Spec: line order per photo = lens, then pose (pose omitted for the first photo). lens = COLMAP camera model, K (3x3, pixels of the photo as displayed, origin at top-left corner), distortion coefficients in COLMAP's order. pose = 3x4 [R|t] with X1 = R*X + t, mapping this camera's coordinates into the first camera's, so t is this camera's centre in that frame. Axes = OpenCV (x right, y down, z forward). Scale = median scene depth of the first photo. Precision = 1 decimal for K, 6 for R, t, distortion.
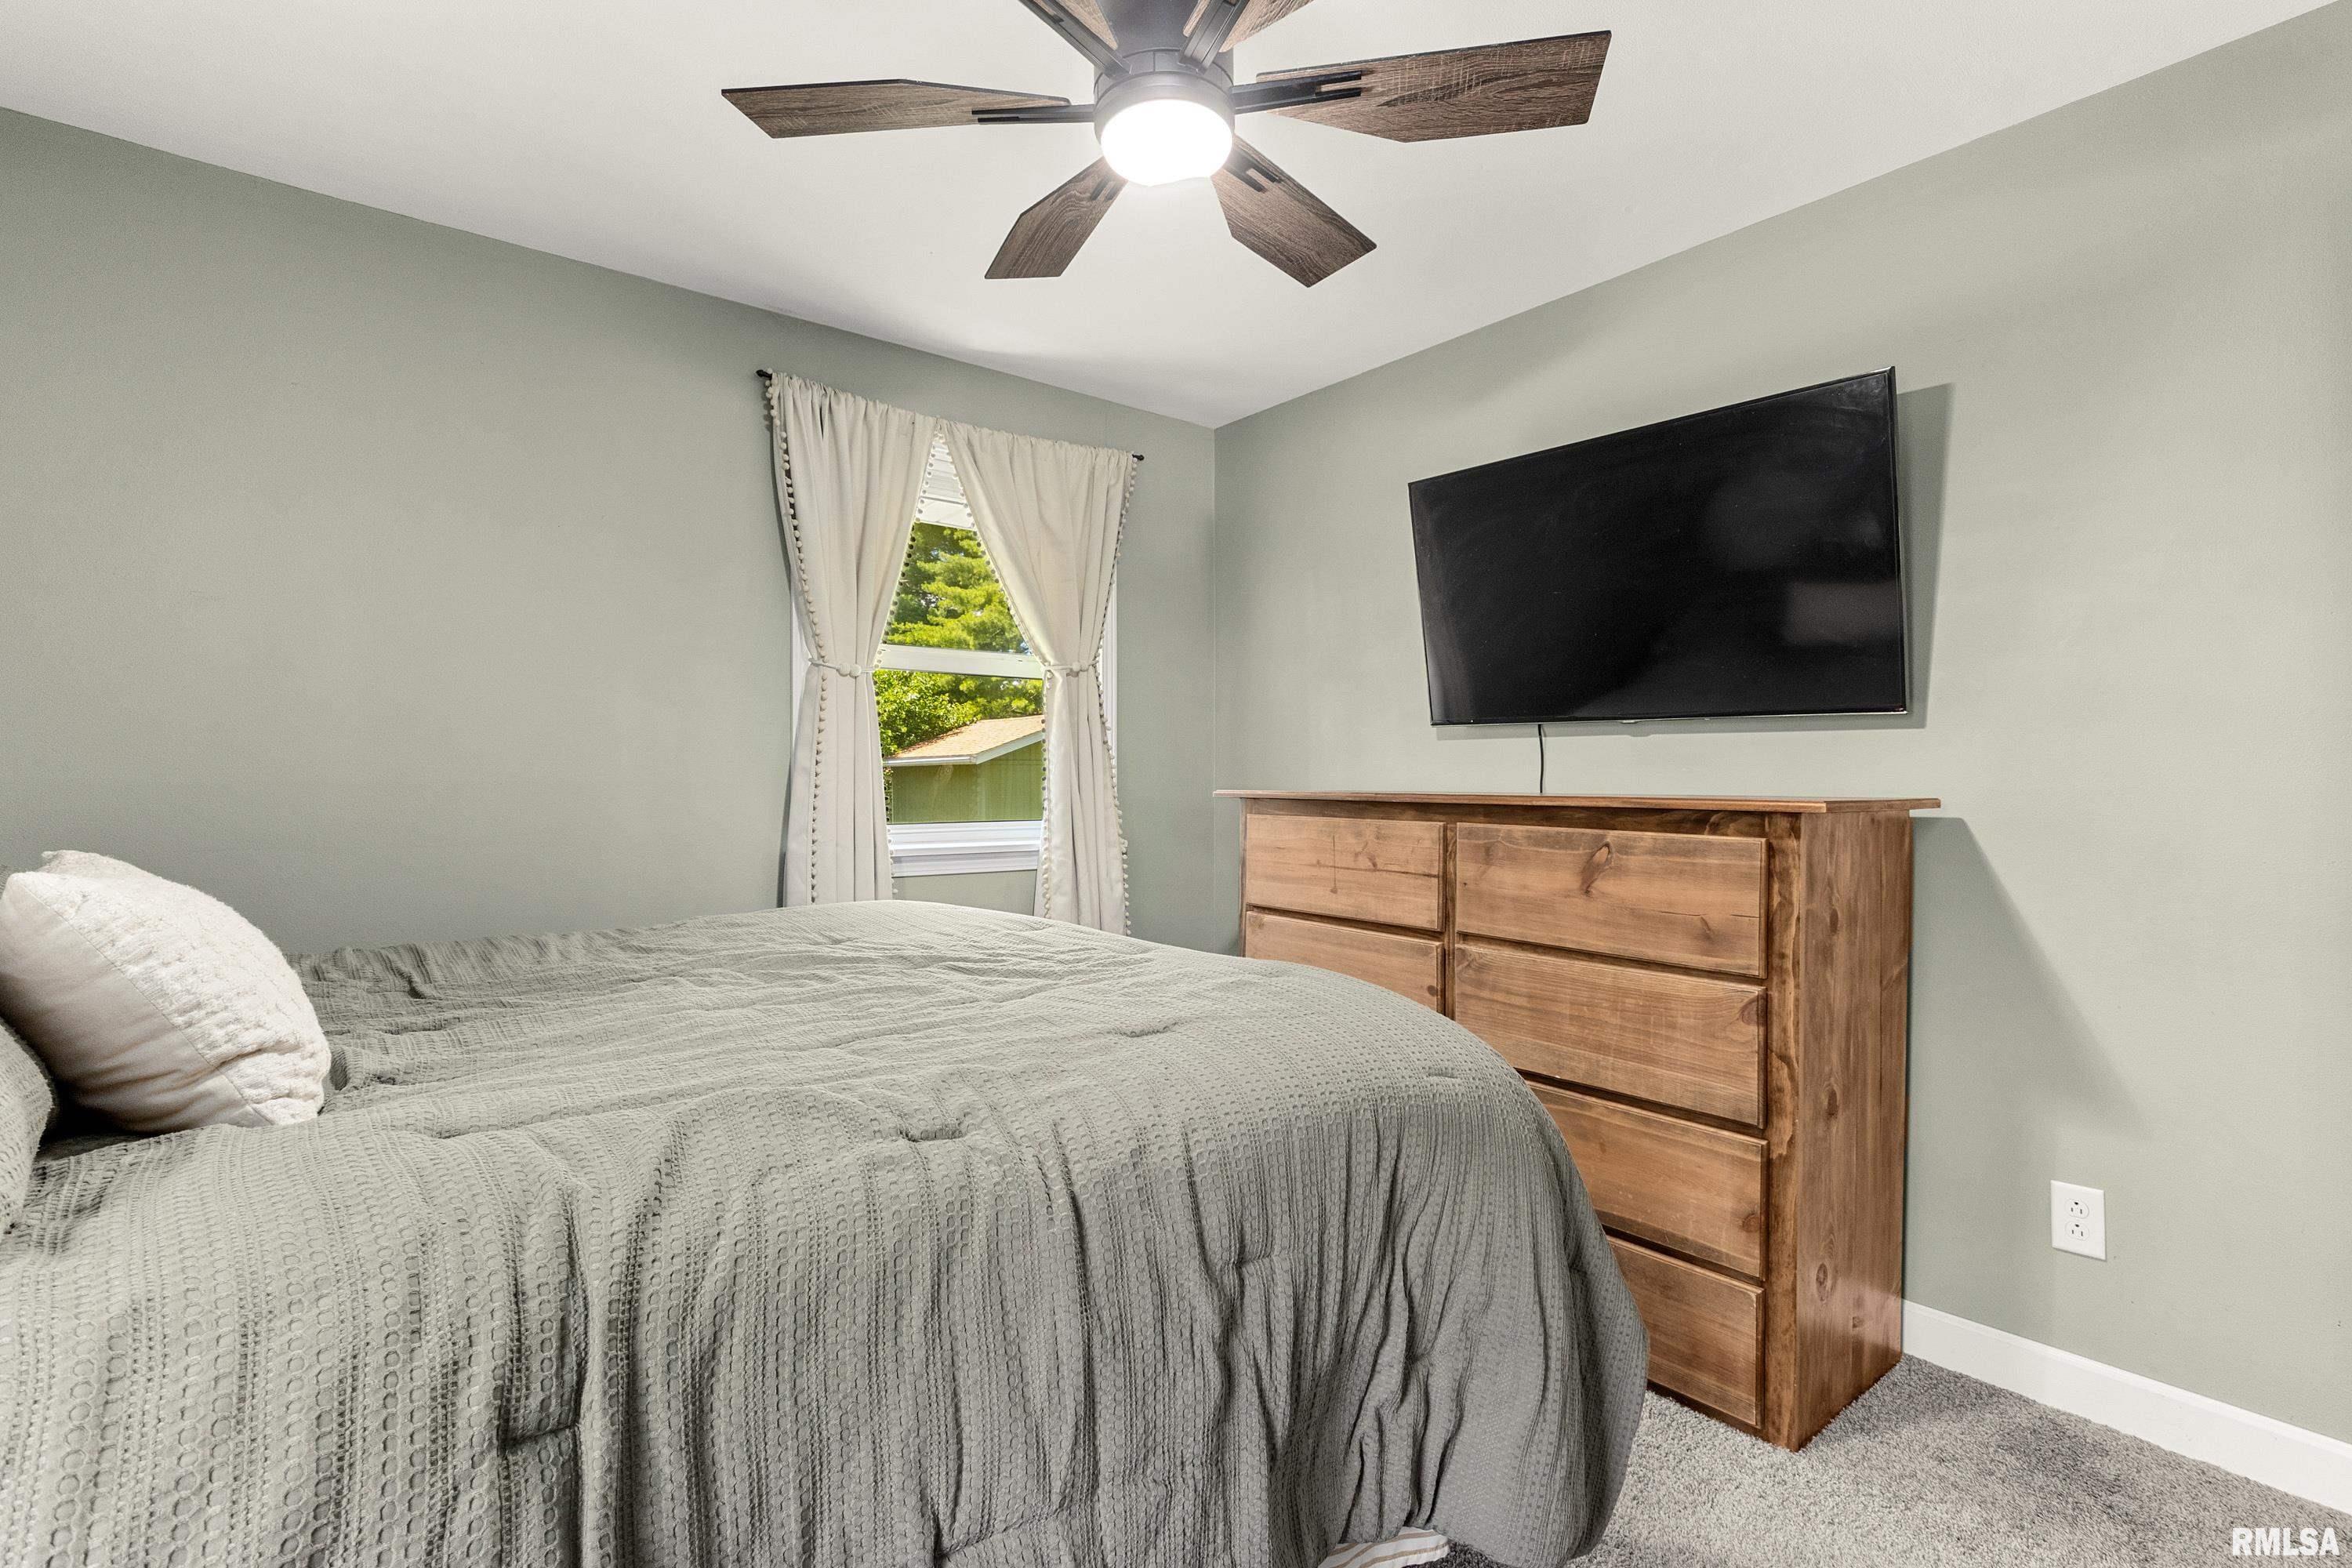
lens RADIAL K [[1096.2, 0, 1161.7], [0, 1096.2, 796.7], [0, 0, 1]] dist [-0.002107, 0.000997]
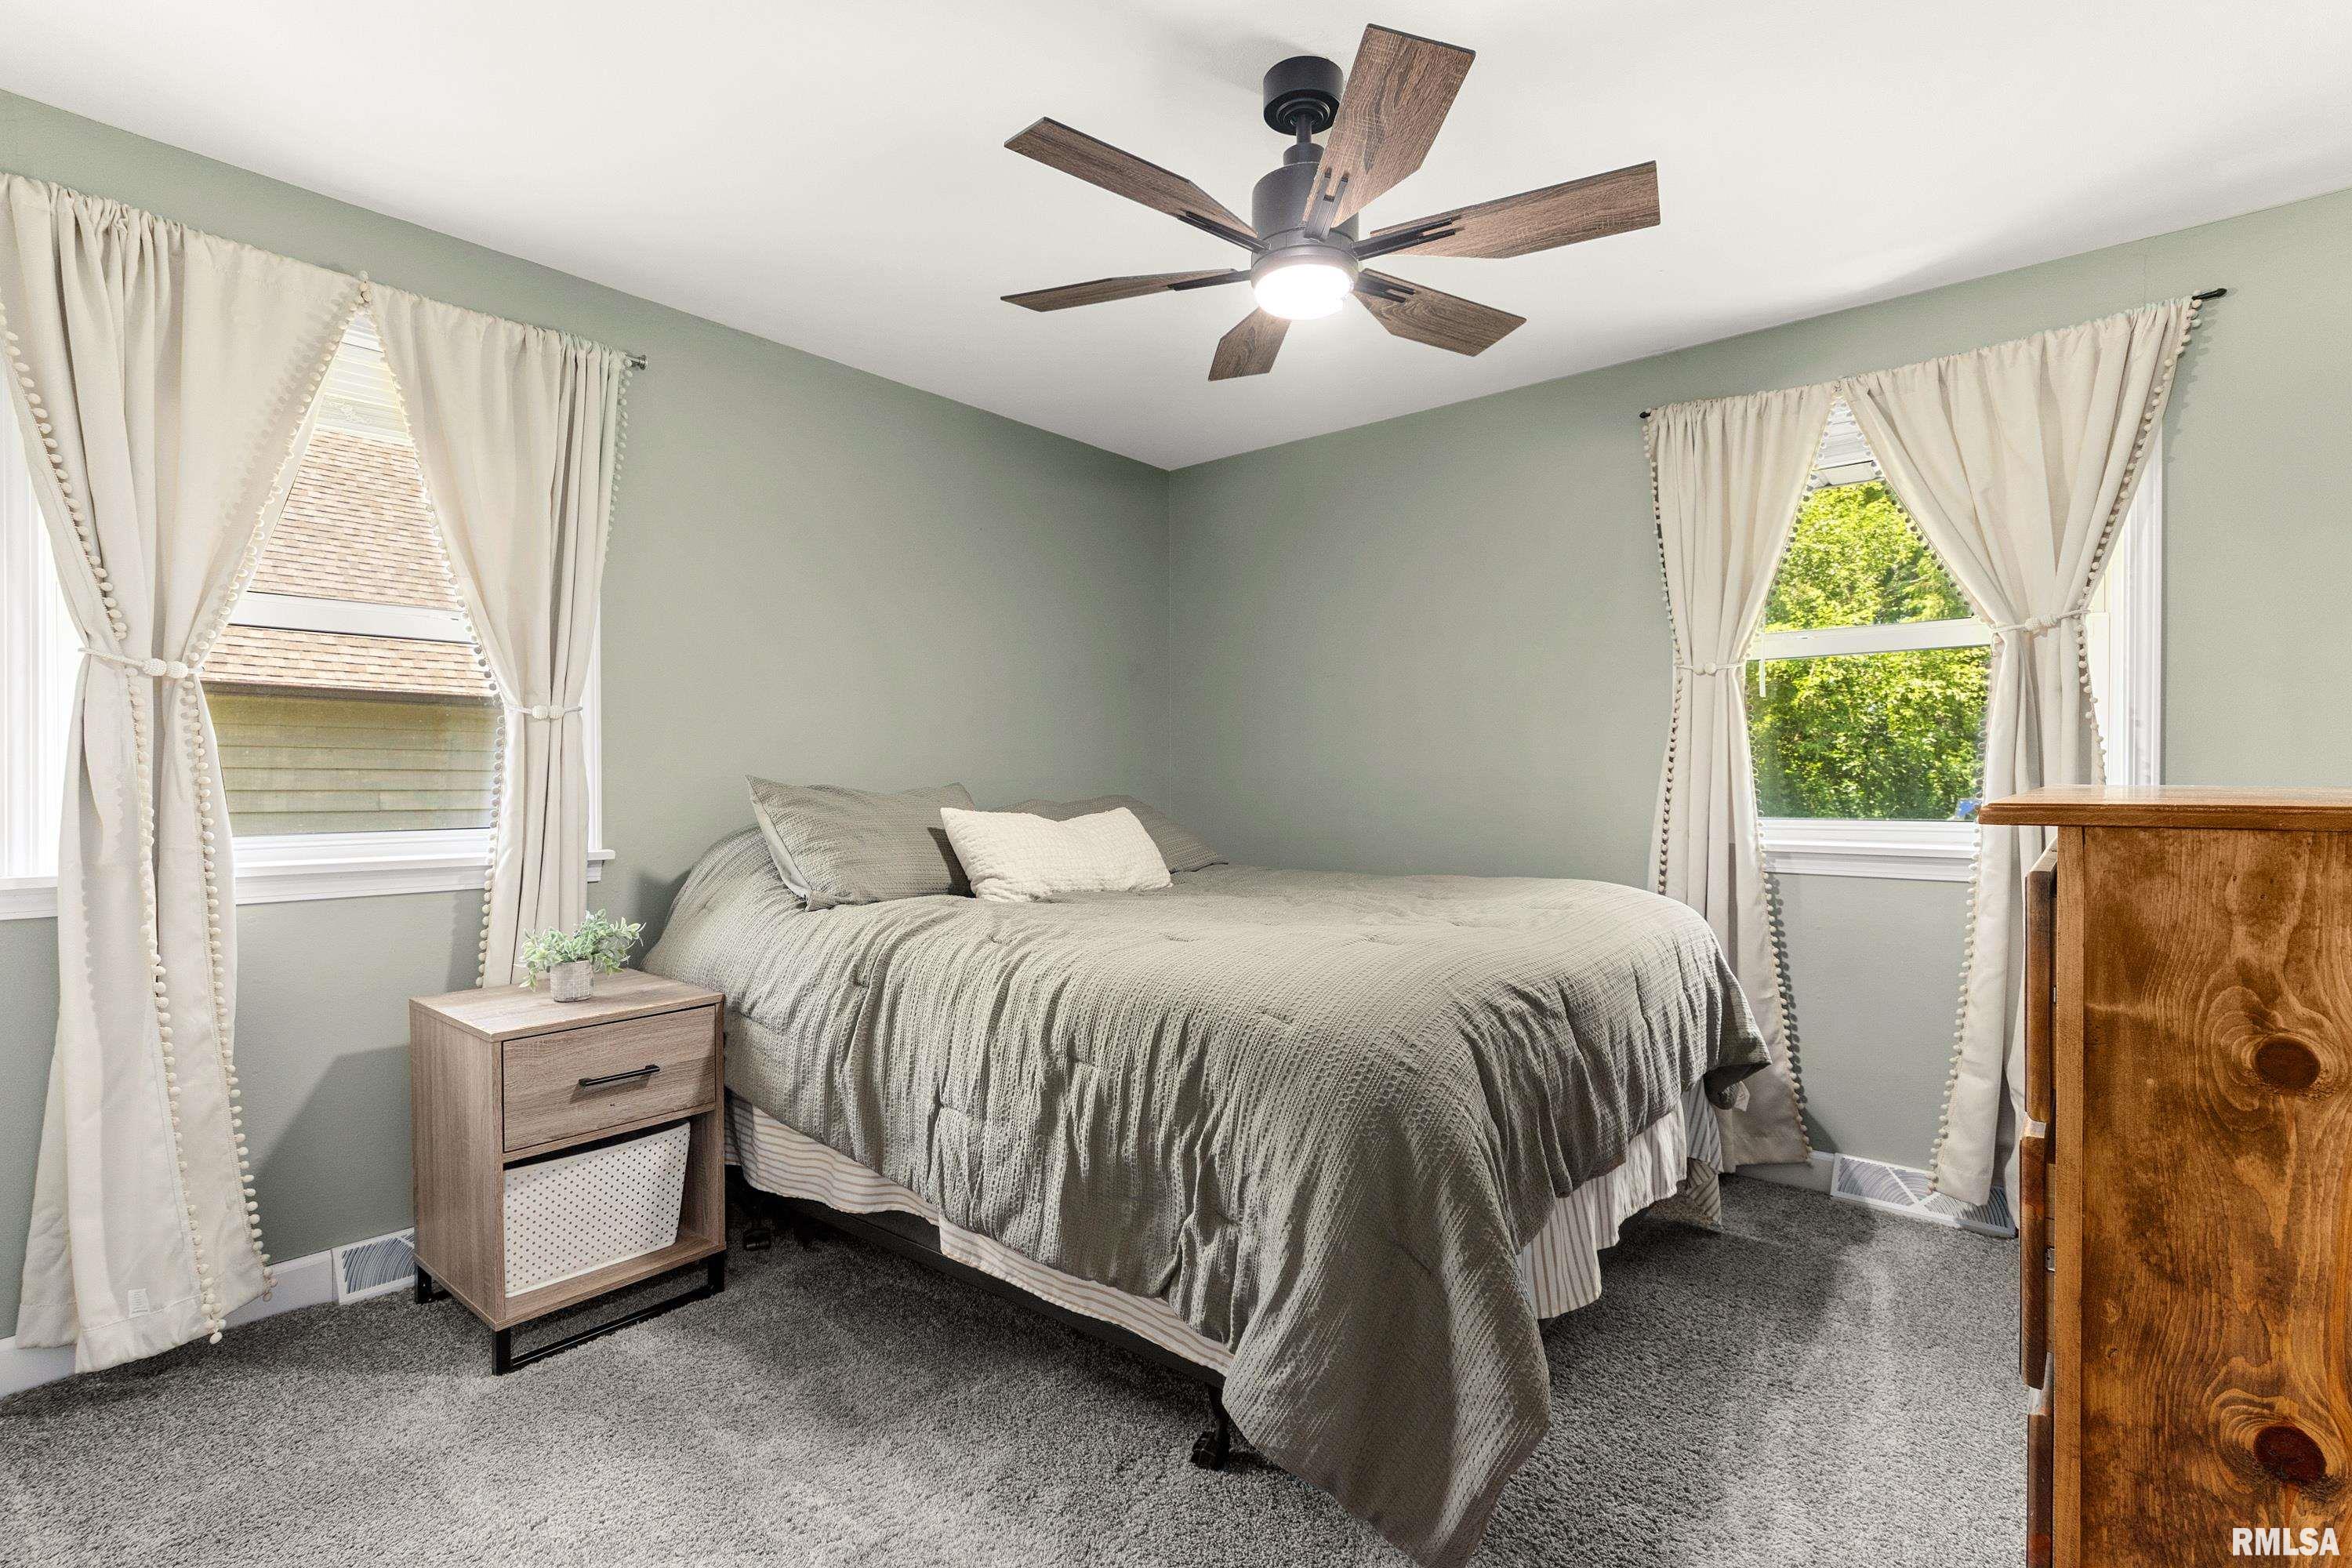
lens RADIAL K [[1096.2, 0, 1161.7], [0, 1096.2, 796.7], [0, 0, 1]] dist [-0.002107, 0.000997]
pose [[0.196386, 0.011659, -0.980457, 1.536168], [-0.006991, 0.999921, 0.010491, -0.002578], [0.980502, 0.004794, 0.196452, 0.688372]]
